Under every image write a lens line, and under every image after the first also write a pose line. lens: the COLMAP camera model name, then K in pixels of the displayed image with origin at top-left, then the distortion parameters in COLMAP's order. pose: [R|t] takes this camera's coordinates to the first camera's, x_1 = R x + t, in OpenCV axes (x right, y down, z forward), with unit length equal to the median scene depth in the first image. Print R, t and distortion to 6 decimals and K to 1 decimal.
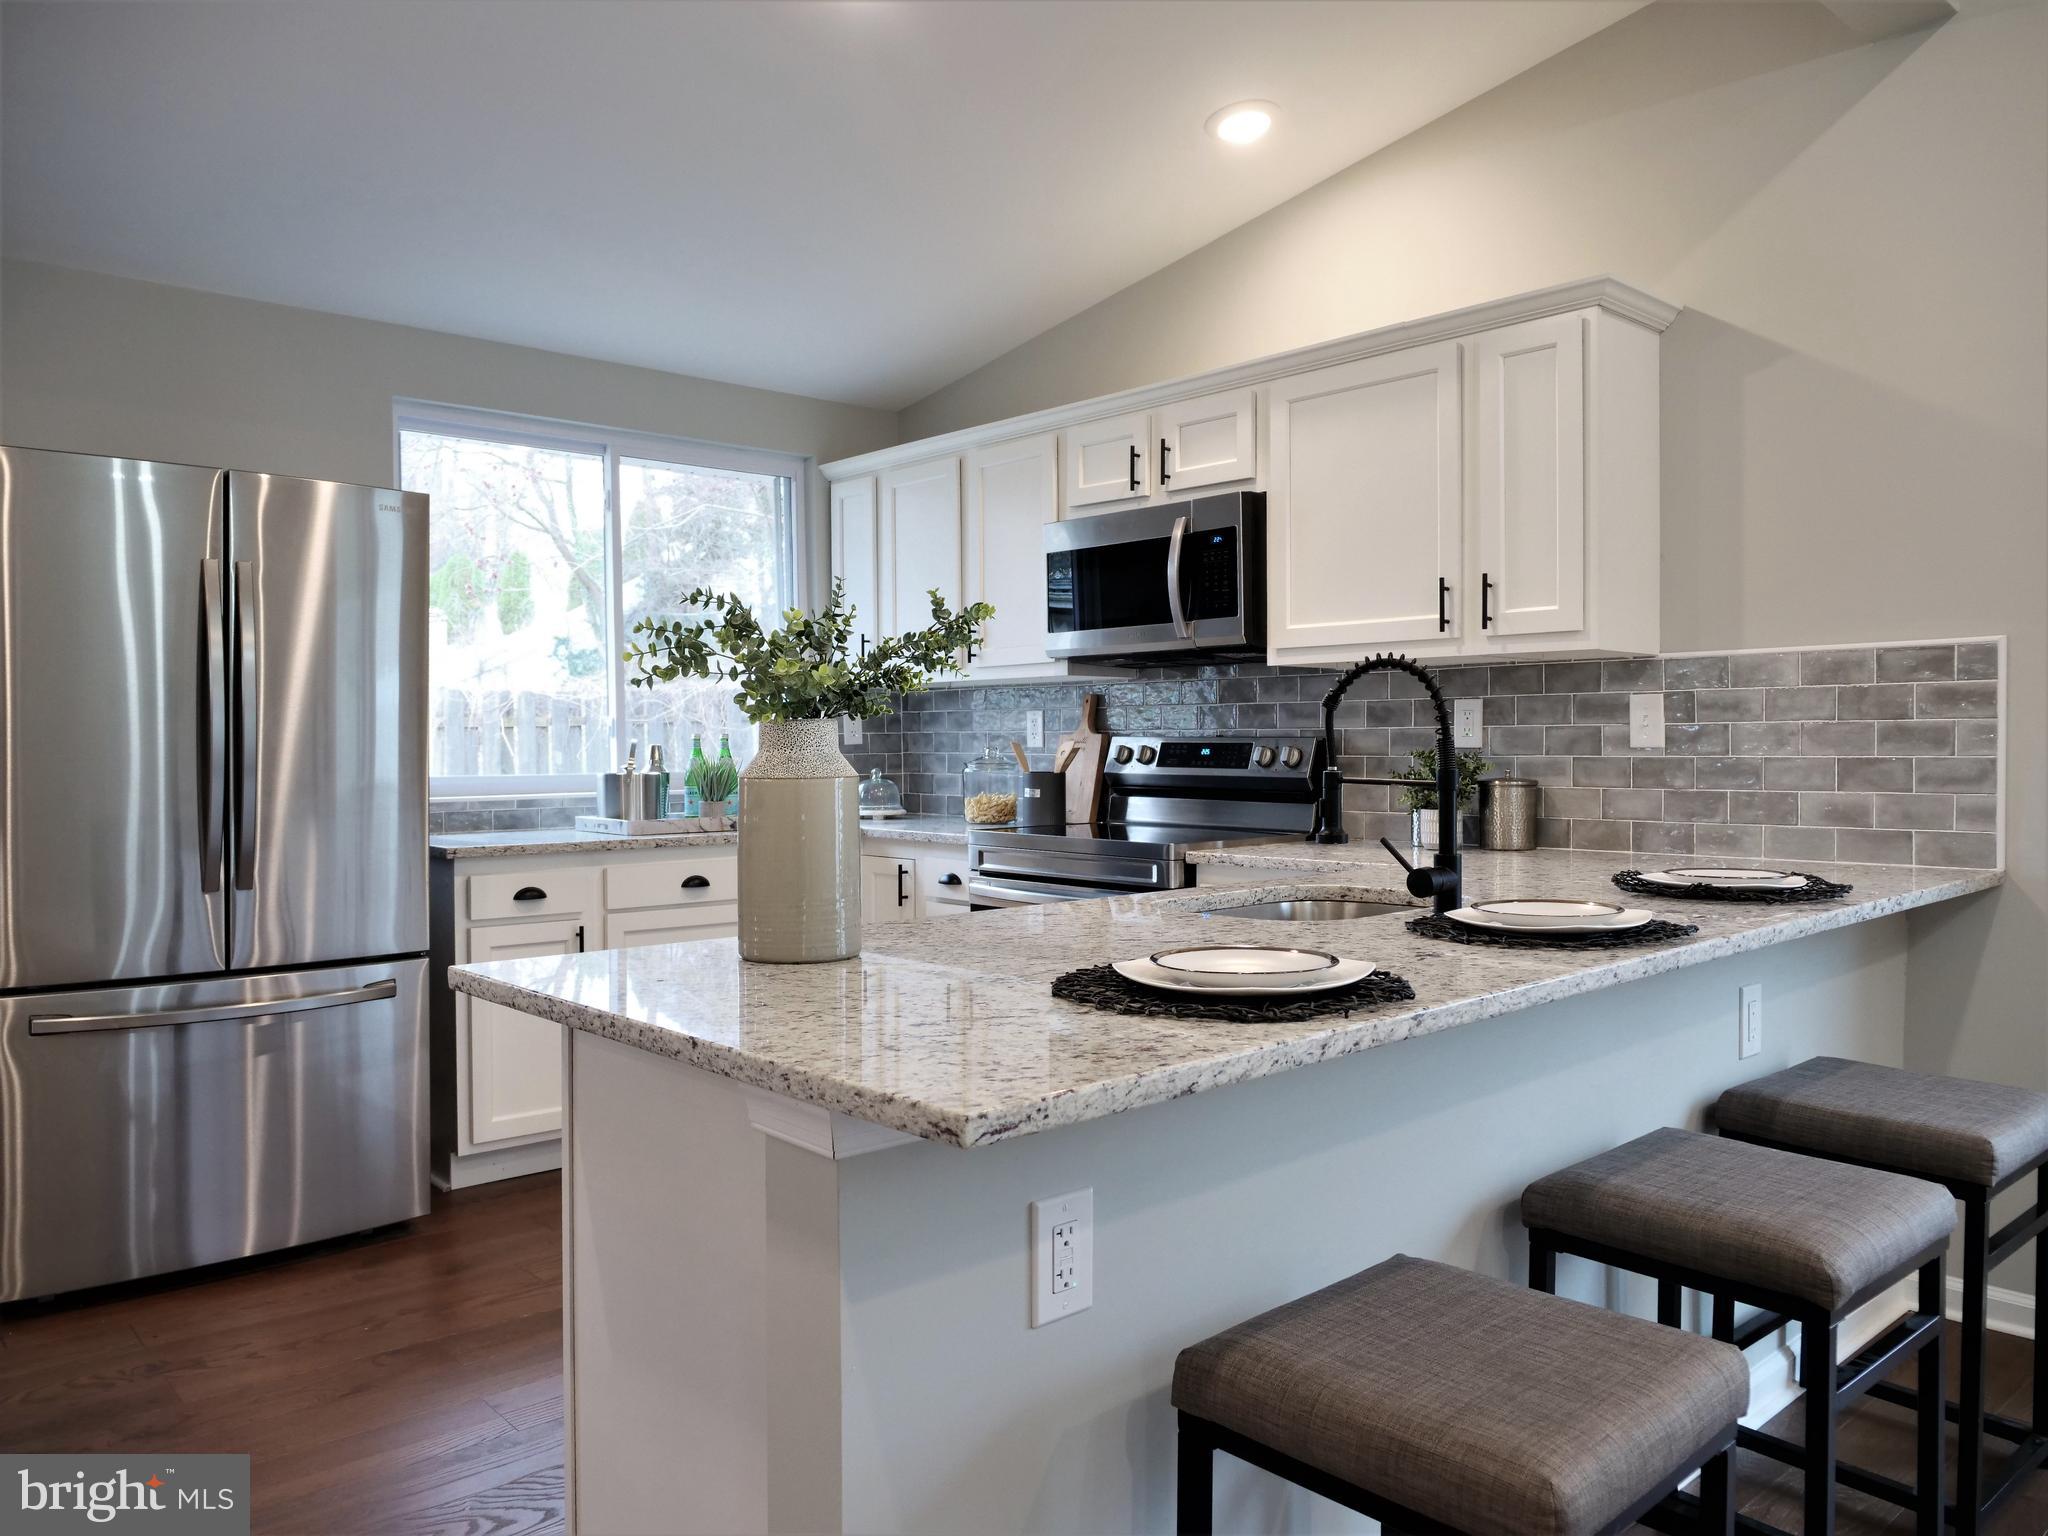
lens RADIAL K [[1484.2, 0, 1021.1], [0, 1484.2, 774.8], [0, 0, 1]] dist [-0.026262, 0.004187]
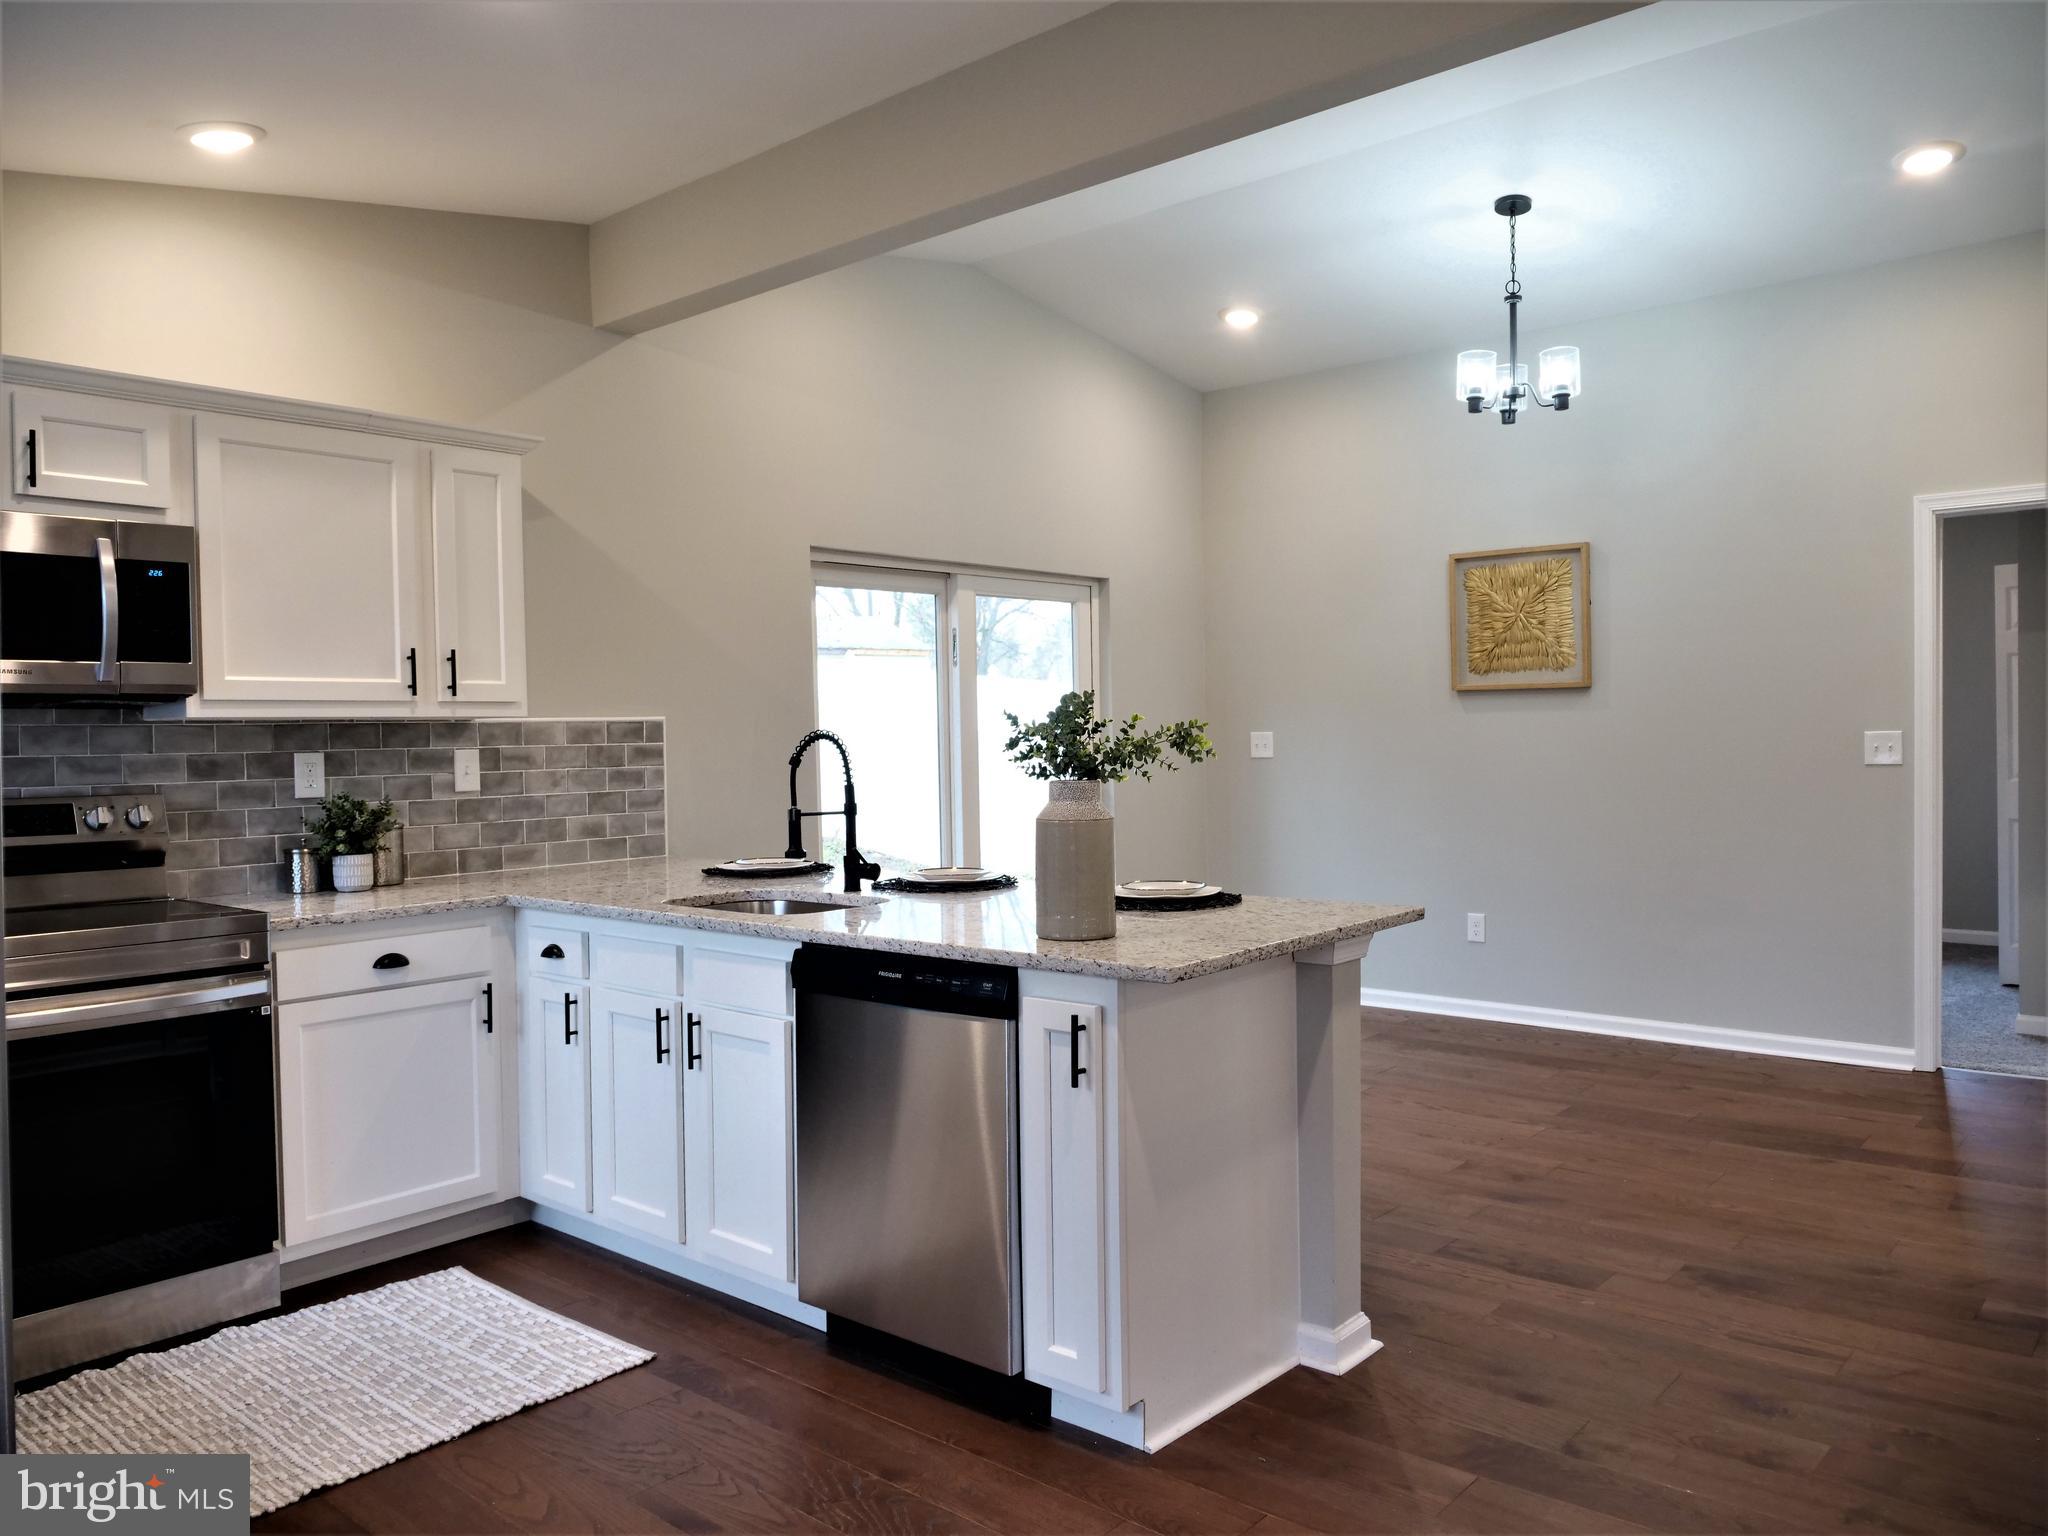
lens RADIAL K [[1484.2, 0, 1021.1], [0, 1484.2, 774.8], [0, 0, 1]] dist [-0.026262, 0.004187]
pose [[-0.128254, -0.020634, 0.991527, -0.918727], [0.036974, 0.998989, 0.025572, -0.048077], [-0.991052, 0.039940, -0.127361, 0.692433]]
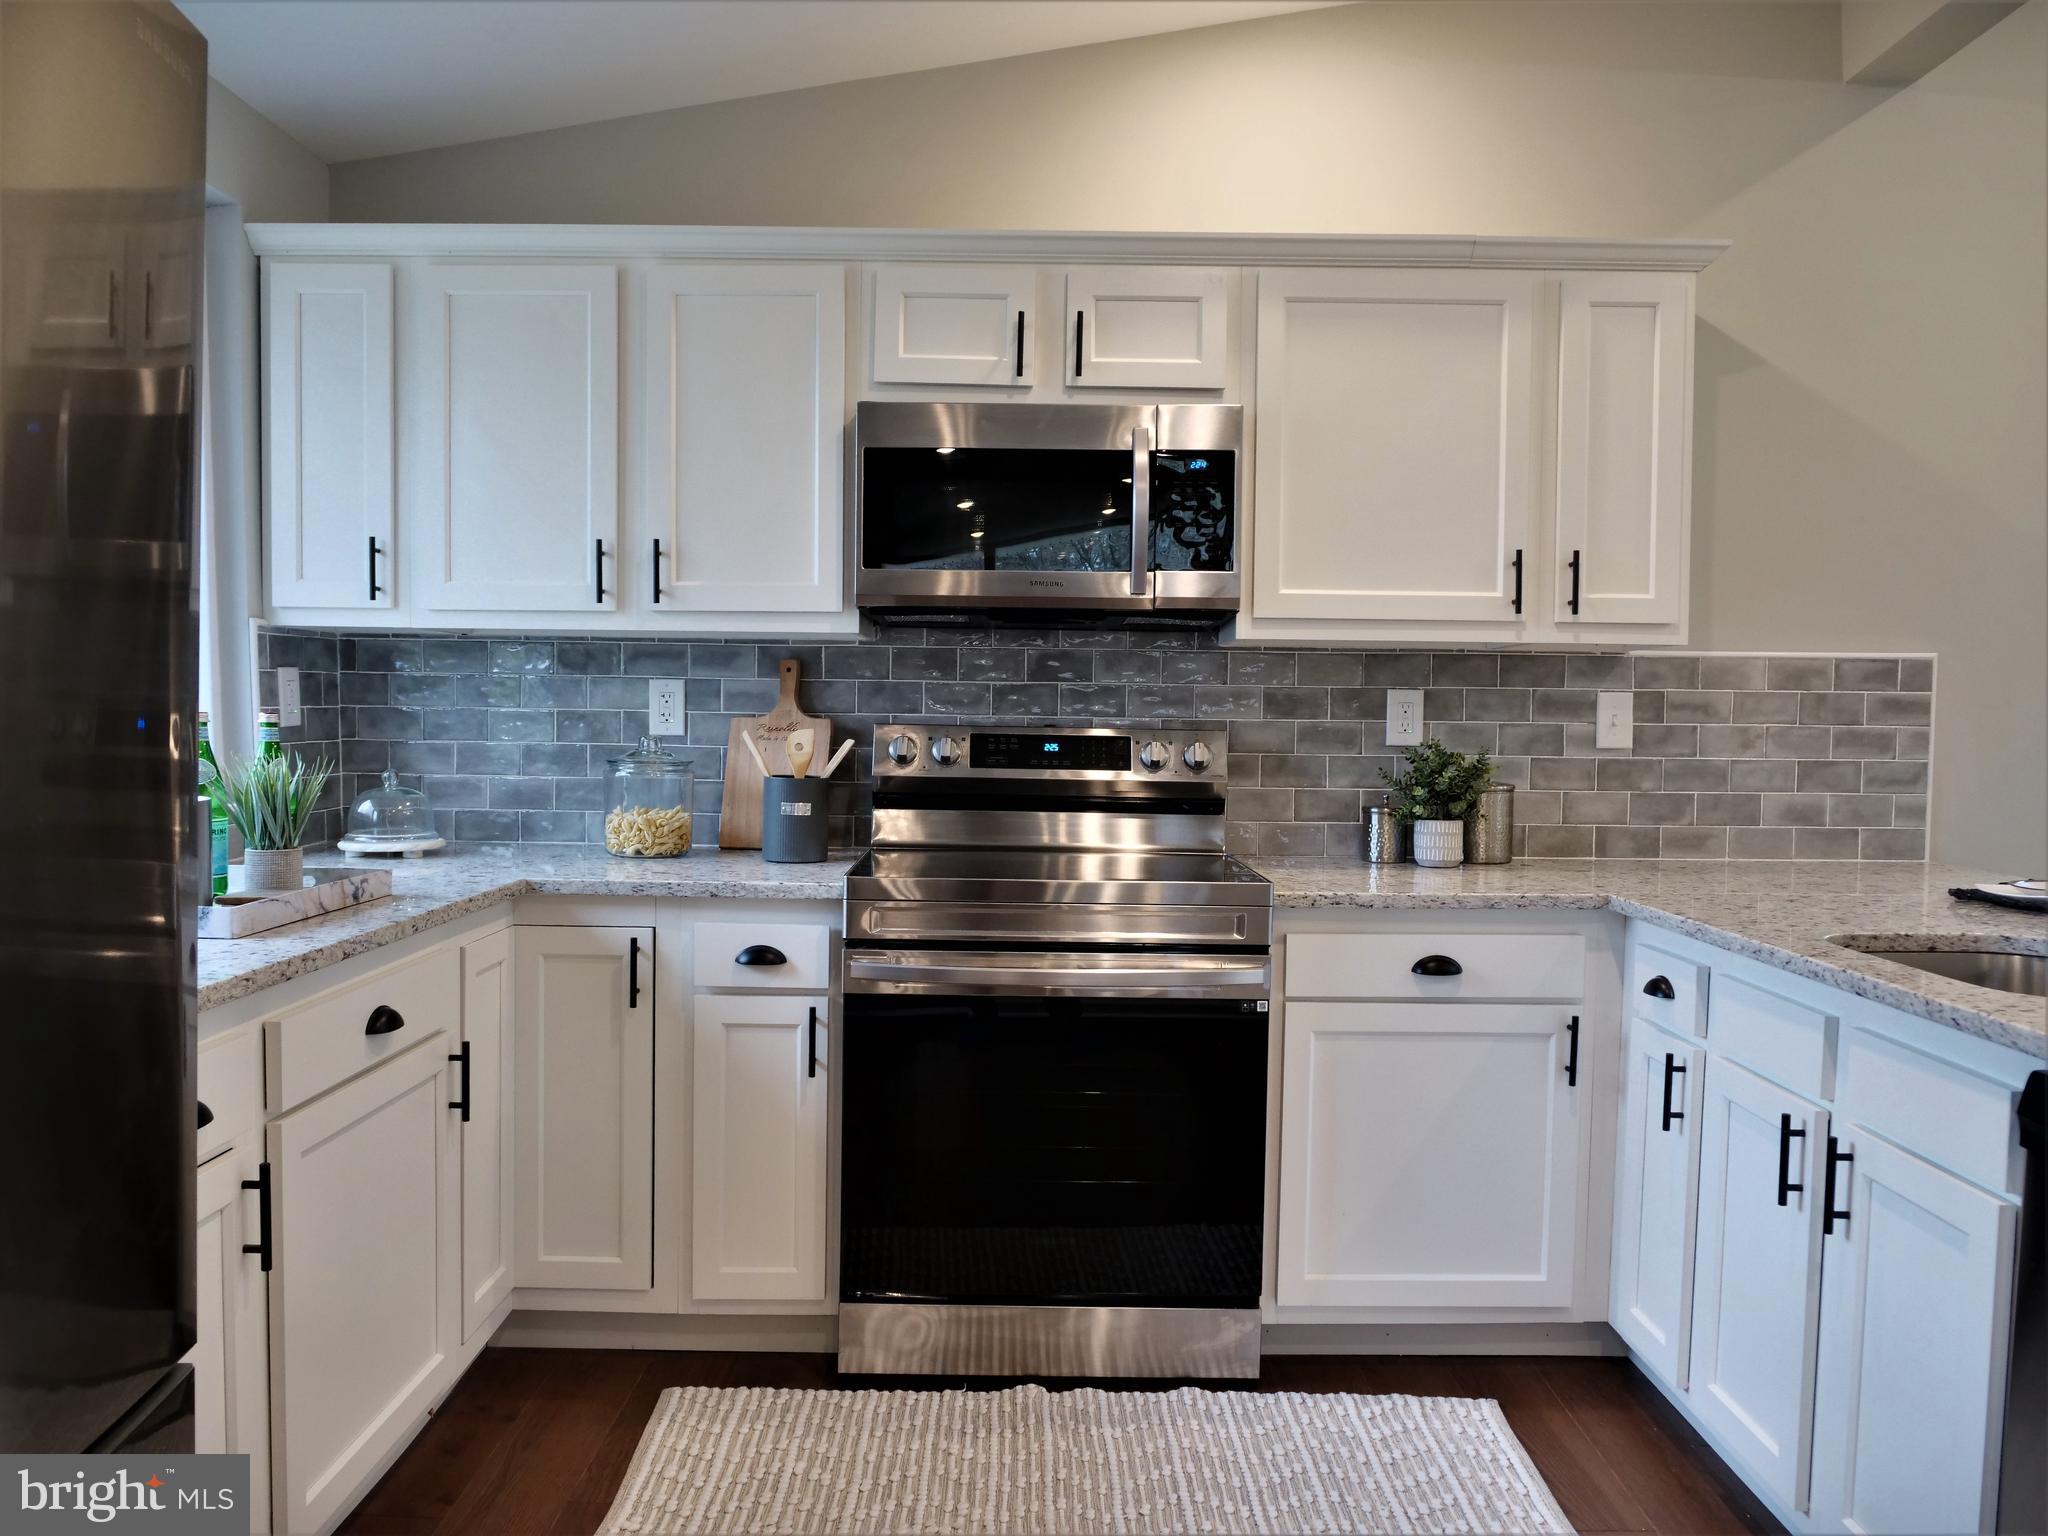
lens RADIAL K [[1484.2, 0, 1021.1], [0, 1484.2, 774.8], [0, 0, 1]] dist [-0.026262, 0.004187]
pose [[0.675752, -0.020063, 0.736856, -0.544158], [0.000056, 0.999631, 0.027167, -0.027536], [-0.737129, -0.018317, 0.675503, 0.642216]]
